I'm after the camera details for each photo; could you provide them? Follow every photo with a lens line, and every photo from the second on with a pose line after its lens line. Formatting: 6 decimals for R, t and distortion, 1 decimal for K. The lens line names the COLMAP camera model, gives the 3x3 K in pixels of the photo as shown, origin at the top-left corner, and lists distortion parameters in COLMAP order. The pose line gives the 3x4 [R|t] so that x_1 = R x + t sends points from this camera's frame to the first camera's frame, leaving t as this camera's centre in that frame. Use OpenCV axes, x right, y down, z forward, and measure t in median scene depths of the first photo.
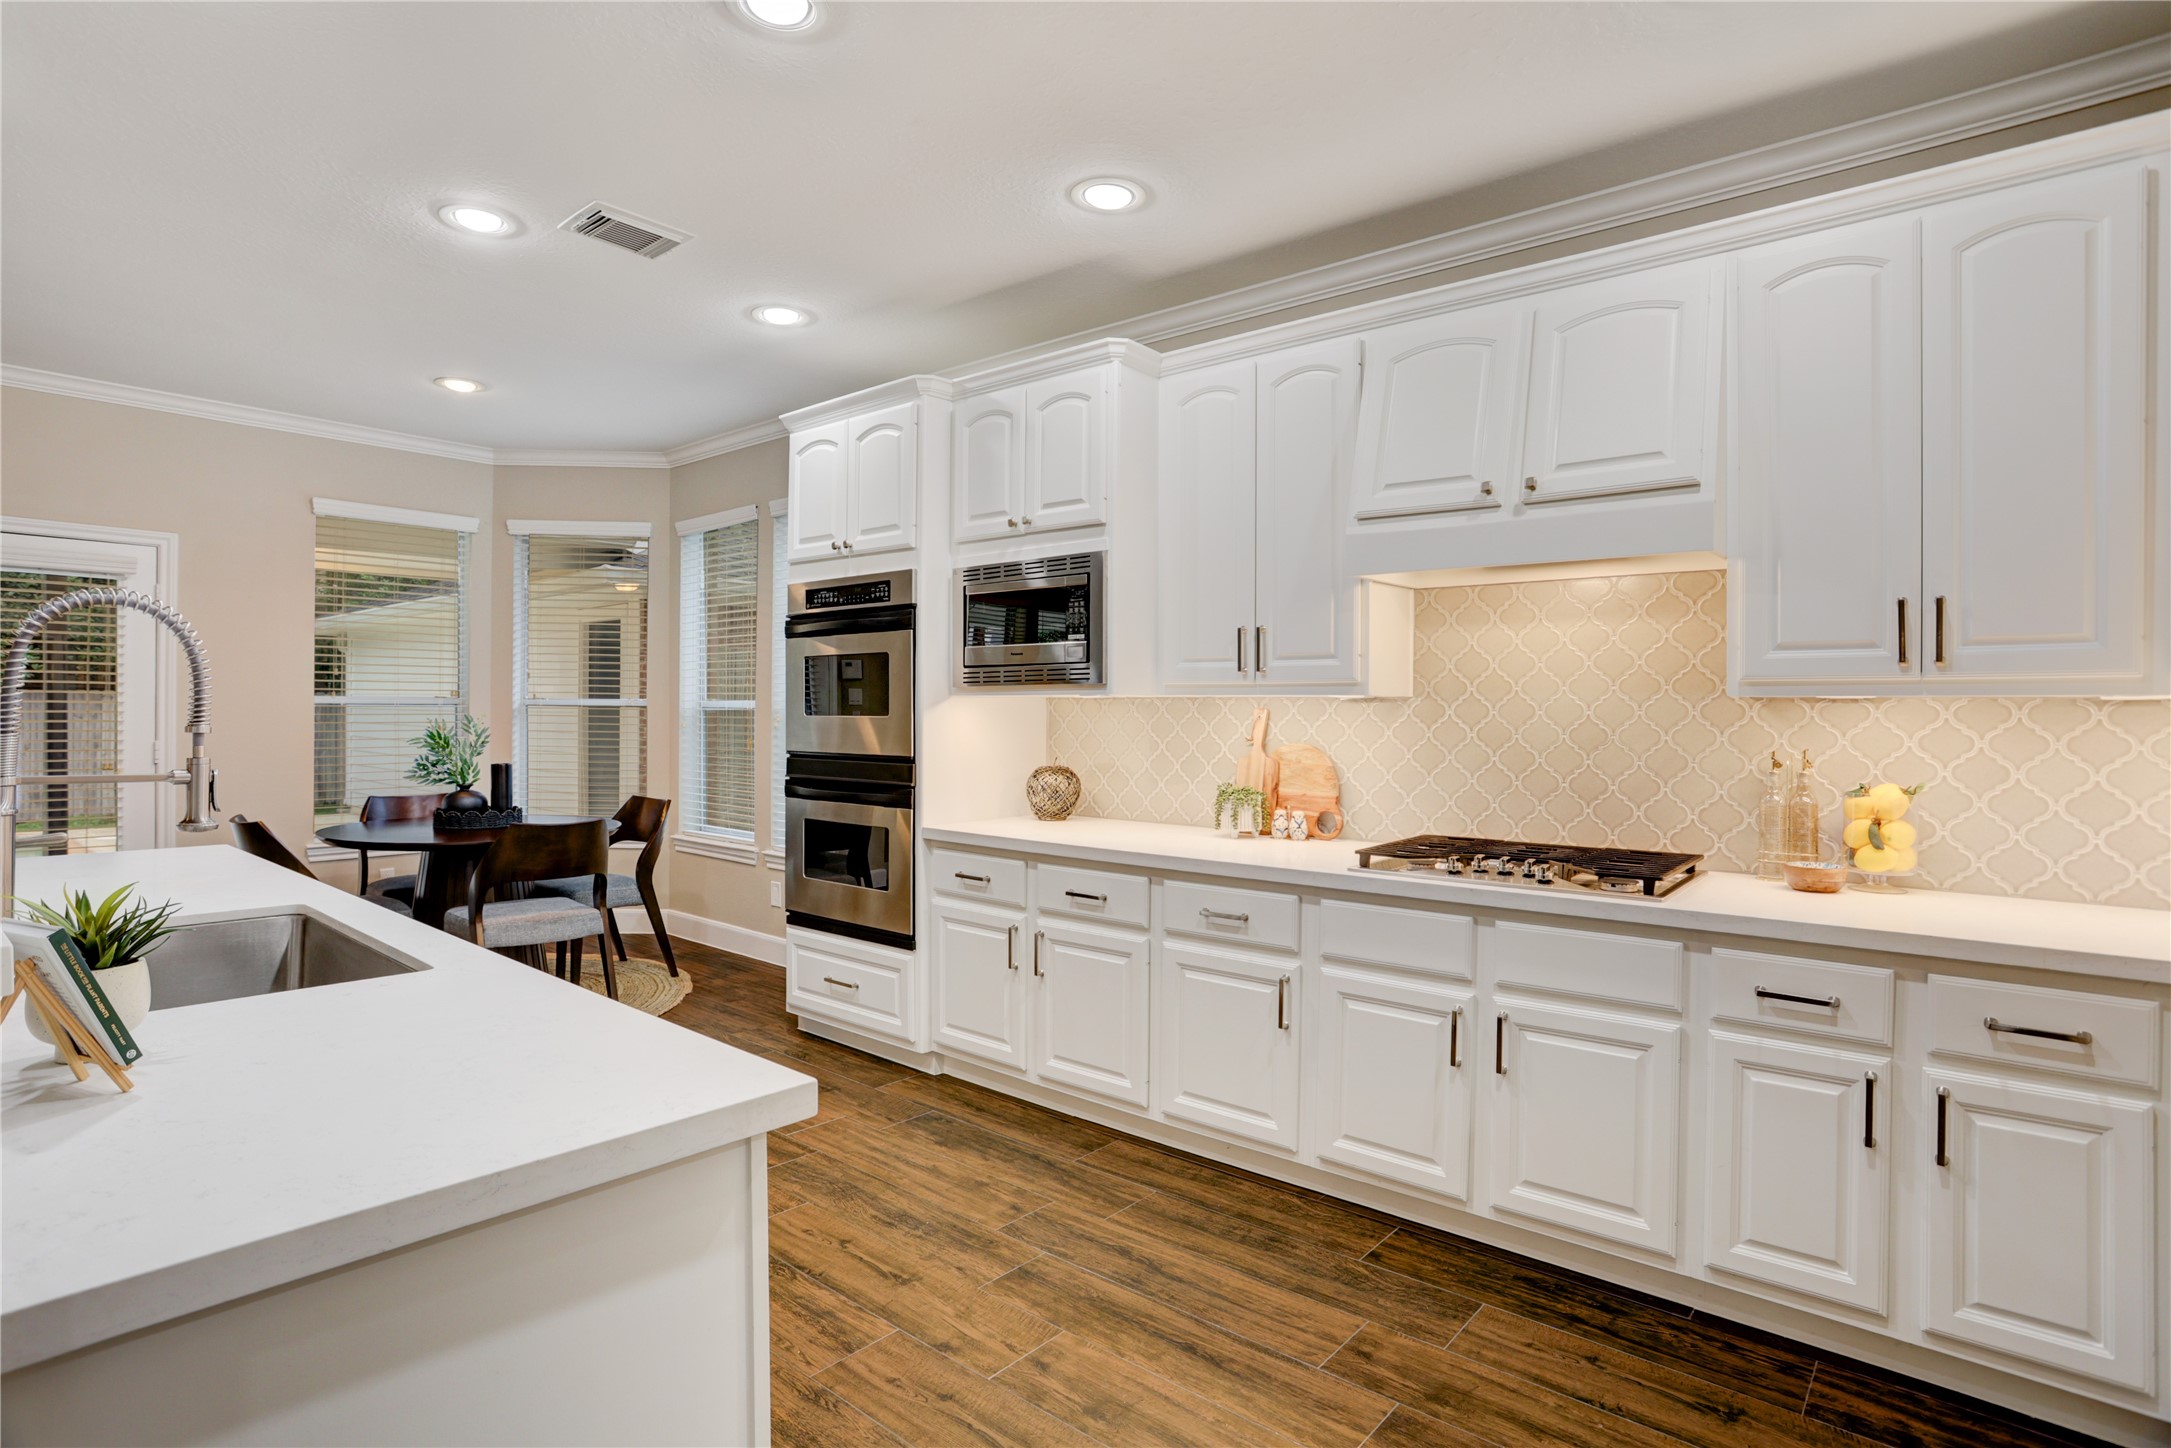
lens RADIAL K [[1088.6, 0, 1085.5], [0, 1088.6, 724.0], [0, 0, 1]] dist [-0.077854, 0.038794]
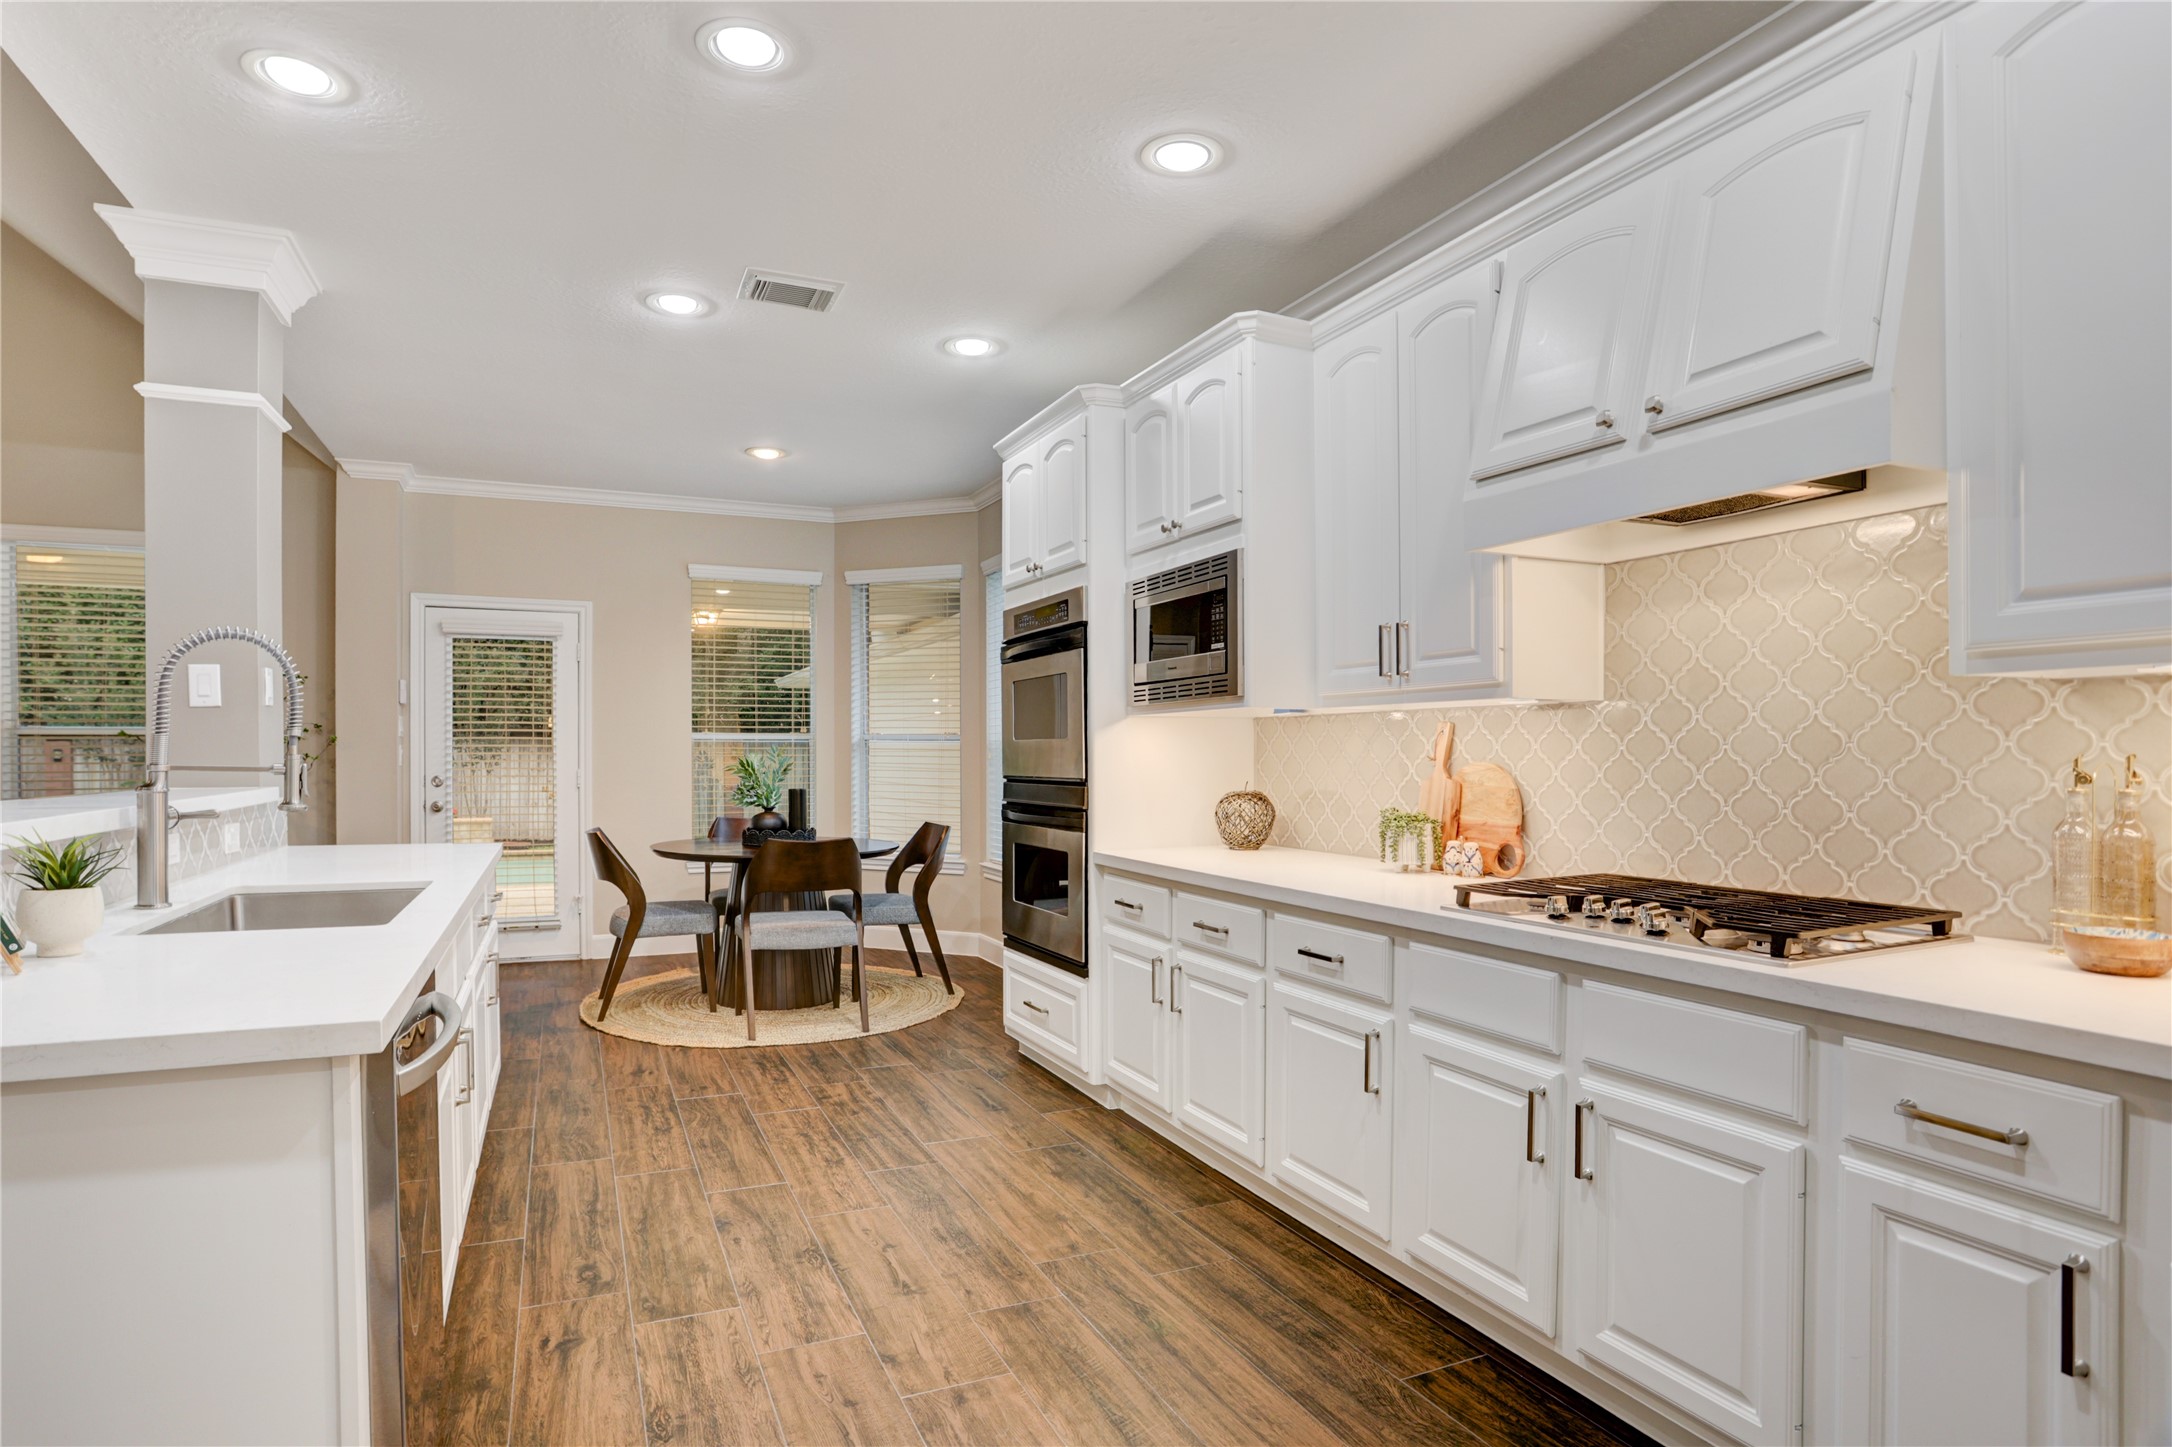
lens RADIAL K [[1123.3, 0, 1058.9], [0, 1123.3, 771.7], [0, 0, 1]] dist [-0.073621, 0.036708]
pose [[0.899950, -0.000229, -0.435992, 0.295722], [0.001358, 0.999996, 0.002278, 0.024668], [0.435990, -0.002642, 0.899948, 0.096331]]
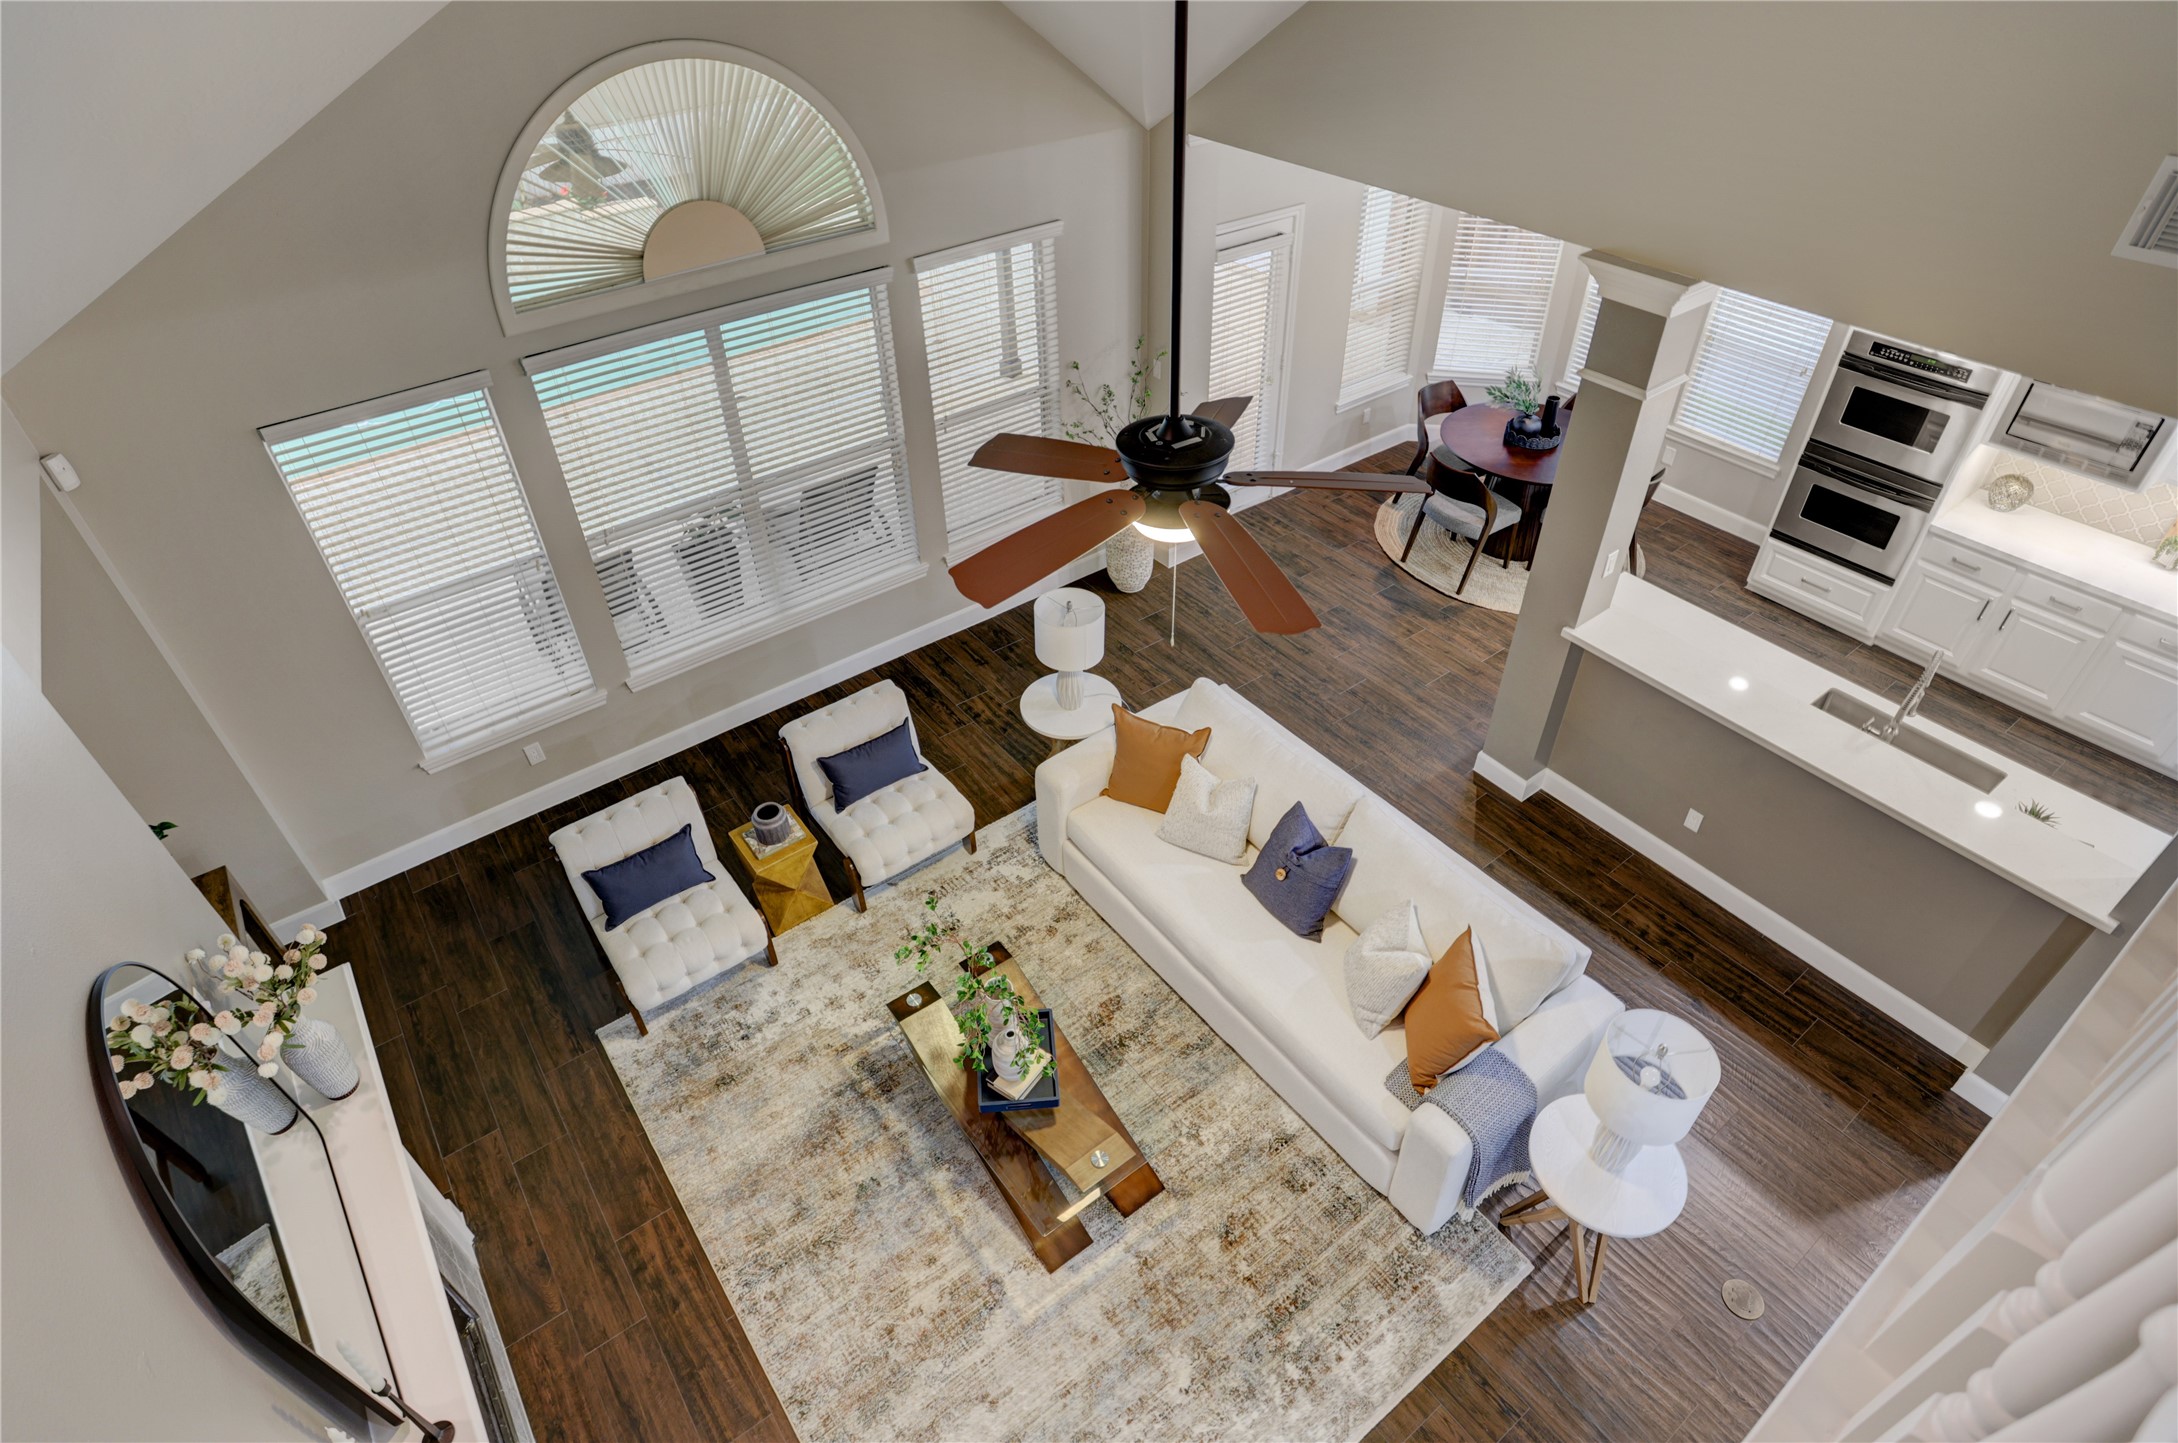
lens RADIAL K [[1129.0, 0, 1062.8], [0, 1129.0, 701.4], [0, 0, 1]] dist [-0.070809, 0.031831]
pose [[0.971981, 0.116763, -0.204008, -1.197115], [0.038547, 0.776976, 0.628349, -0.885193], [0.231877, -0.618607, 0.750705, -0.792407]]
